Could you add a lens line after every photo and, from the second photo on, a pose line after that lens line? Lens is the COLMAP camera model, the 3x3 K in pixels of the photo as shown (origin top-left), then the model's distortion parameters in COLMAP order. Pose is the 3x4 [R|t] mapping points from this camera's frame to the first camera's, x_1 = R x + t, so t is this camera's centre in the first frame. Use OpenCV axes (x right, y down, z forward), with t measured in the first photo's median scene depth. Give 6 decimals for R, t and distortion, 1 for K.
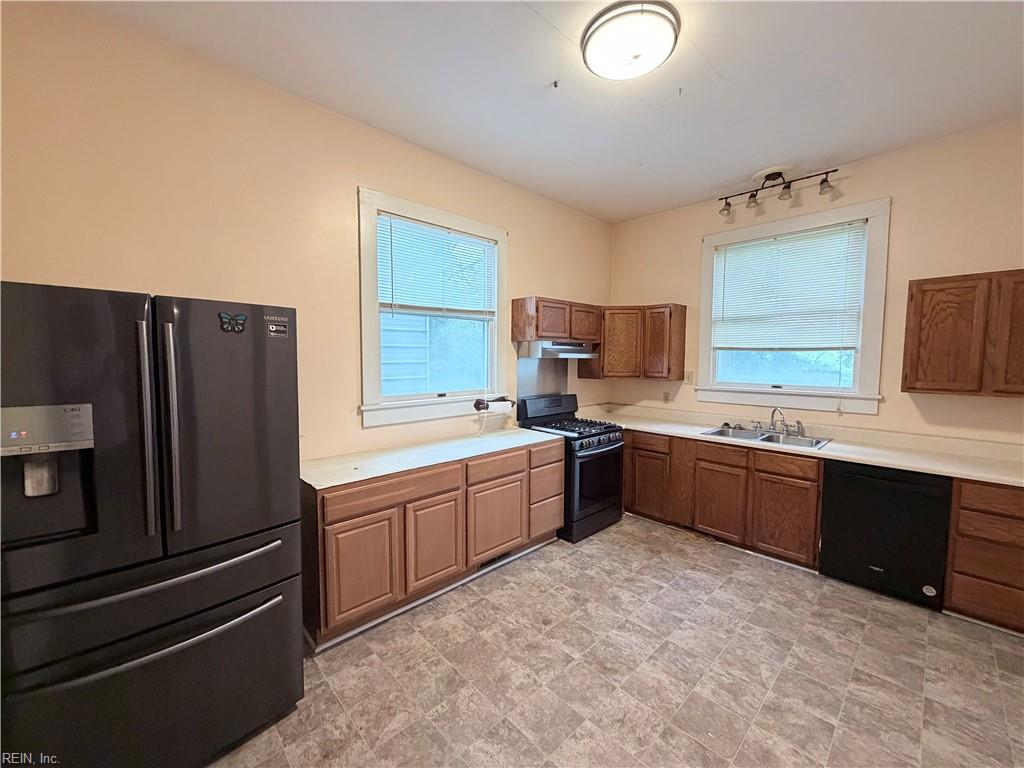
lens RADIAL K [[407.0, 0, 509.9], [0, 407.0, 384.0], [0, 0, 1]] dist [0.000782, 0.000474]
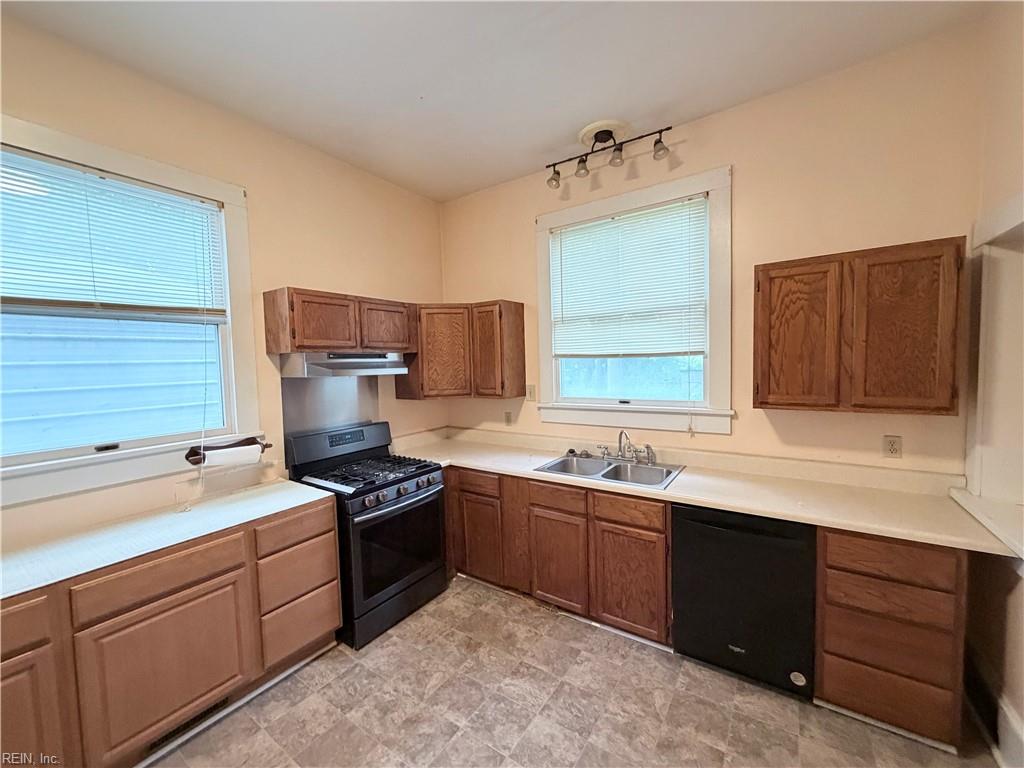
lens RADIAL K [[407.0, 0, 509.9], [0, 407.0, 384.0], [0, 0, 1]] dist [0.000782, 0.000474]
pose [[0.976287, -0.042216, 0.212325, 0.283426], [0.045315, 0.998925, -0.009748, -0.033446], [-0.211686, 0.019138, 0.977150, 0.278899]]
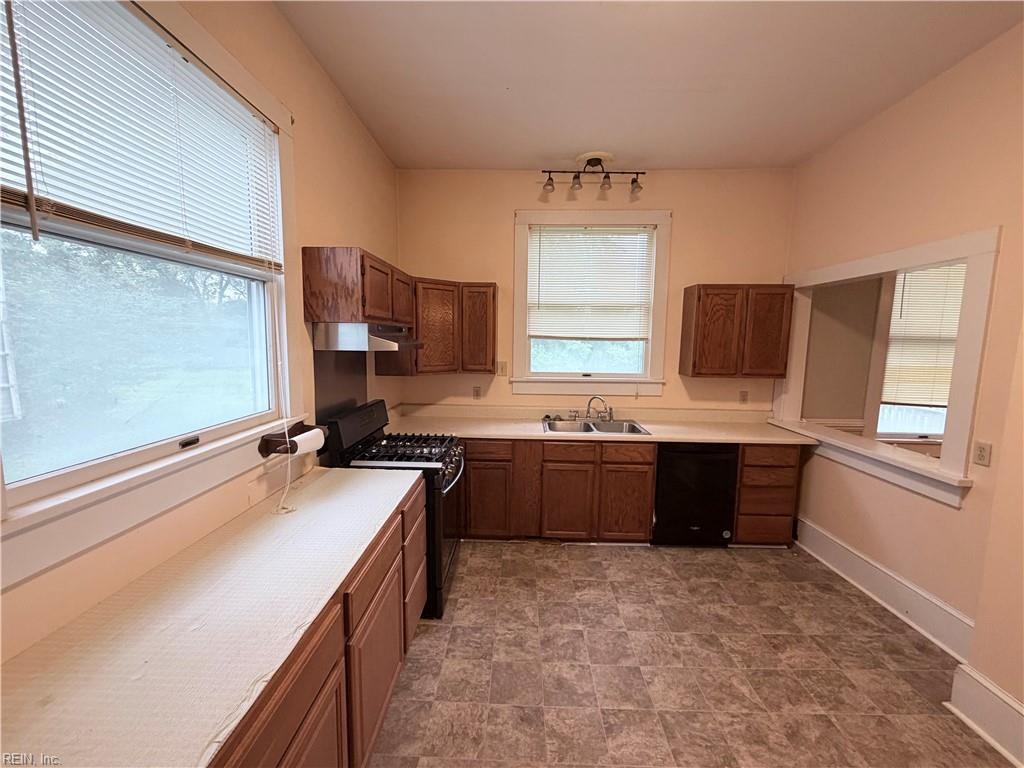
lens RADIAL K [[407.0, 0, 509.9], [0, 407.0, 384.0], [0, 0, 1]] dist [0.000782, 0.000474]
pose [[0.705644, -0.074081, 0.704683, -0.223995], [0.037755, 0.997038, 0.067009, -0.050880], [-0.707560, -0.020679, 0.706351, 0.439120]]
